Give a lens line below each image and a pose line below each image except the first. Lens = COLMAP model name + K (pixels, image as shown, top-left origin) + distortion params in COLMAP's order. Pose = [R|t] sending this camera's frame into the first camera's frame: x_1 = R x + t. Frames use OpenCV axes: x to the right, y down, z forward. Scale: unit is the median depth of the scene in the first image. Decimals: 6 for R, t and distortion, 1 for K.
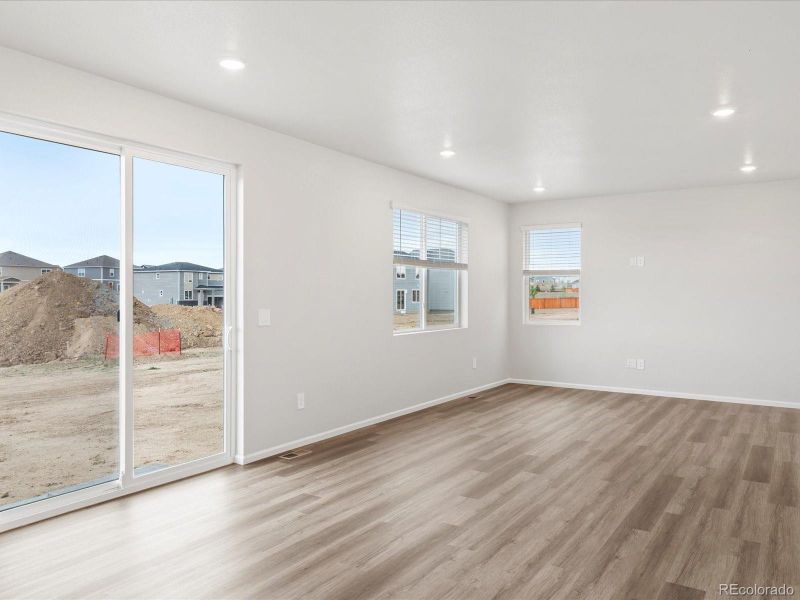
lens RADIAL K [[591.4, 0, 400.0], [0, 591.4, 300.0], [0, 0, 1]] dist [-0.000859, -0.001200]
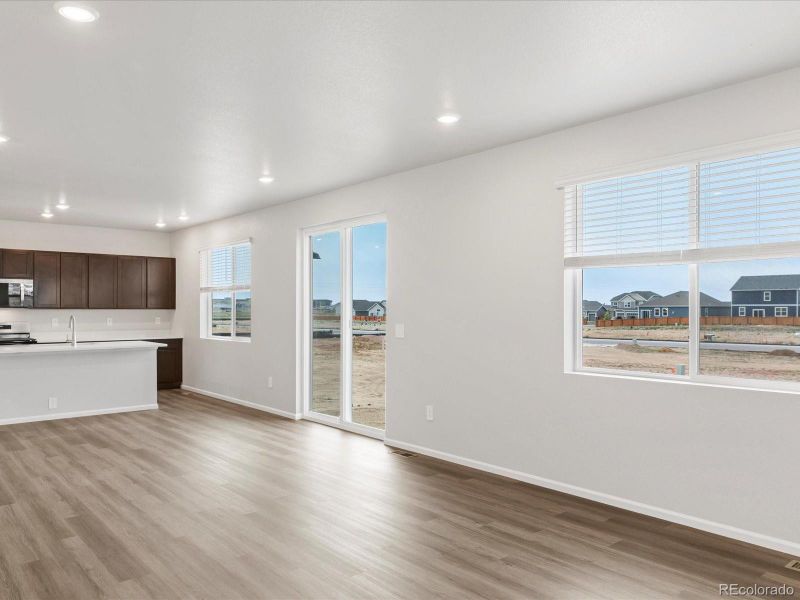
lens RADIAL K [[608.8, 0, 402.0], [0, 608.8, 297.5], [0, 0, 1]] dist [0.007111, -0.000289]
pose [[-0.265768, -0.017882, -0.963871, 1.213078], [-0.013777, 0.999796, -0.014750, -0.023954], [0.963938, 0.009359, -0.265961, 1.685338]]
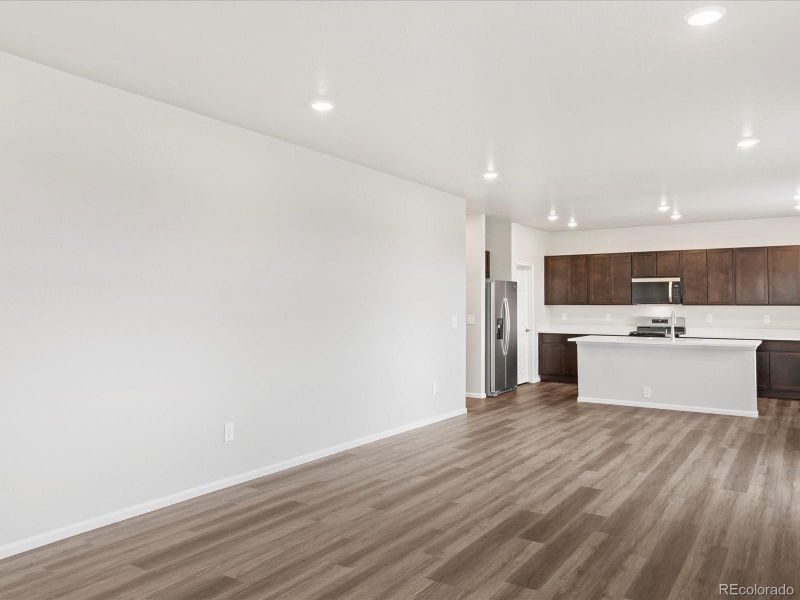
lens RADIAL K [[608.8, 0, 402.0], [0, 608.8, 297.5], [0, 0, 1]] dist [0.007111, -0.000289]
pose [[-0.999951, -0.003692, -0.009187, 0.493405], [-0.003717, 0.999989, 0.002773, -0.029233], [0.009177, 0.002807, -0.999954, 2.190222]]
